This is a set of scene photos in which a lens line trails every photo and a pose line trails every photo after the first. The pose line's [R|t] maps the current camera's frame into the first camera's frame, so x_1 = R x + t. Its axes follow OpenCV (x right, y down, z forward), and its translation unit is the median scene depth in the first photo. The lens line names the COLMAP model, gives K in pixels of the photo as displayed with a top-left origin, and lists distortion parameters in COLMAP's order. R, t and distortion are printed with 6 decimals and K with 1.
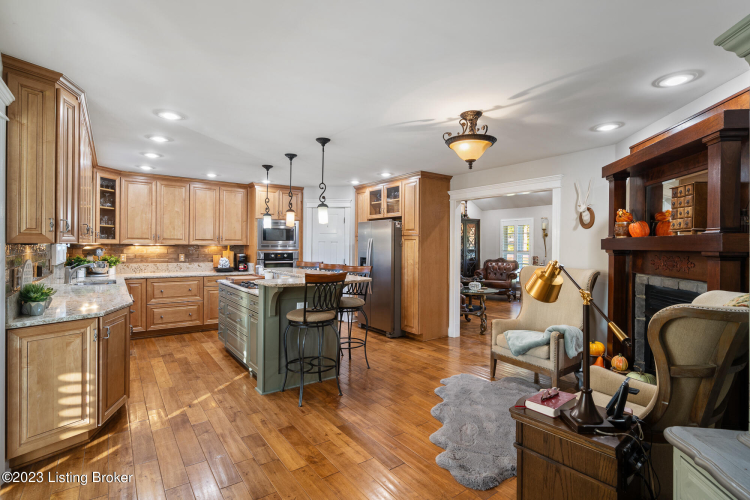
lens RADIAL K [[360.9, 0, 375.0], [0, 360.9, 250.0], [0, 0, 1]] dist [0.000149, -0.000061]
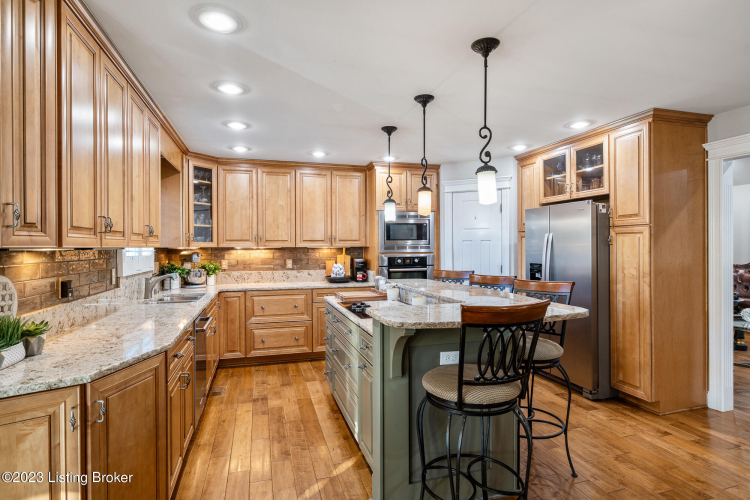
lens RADIAL K [[396.3, 0, 375.0], [0, 396.3, 250.0], [0, 0, 1]] dist [0.001133, 0.000068]
pose [[0.941623, -0.012438, -0.336439, -0.069683], [0.011044, 0.999921, -0.006058, -0.002388], [0.336488, 0.001989, 0.941686, 0.266390]]
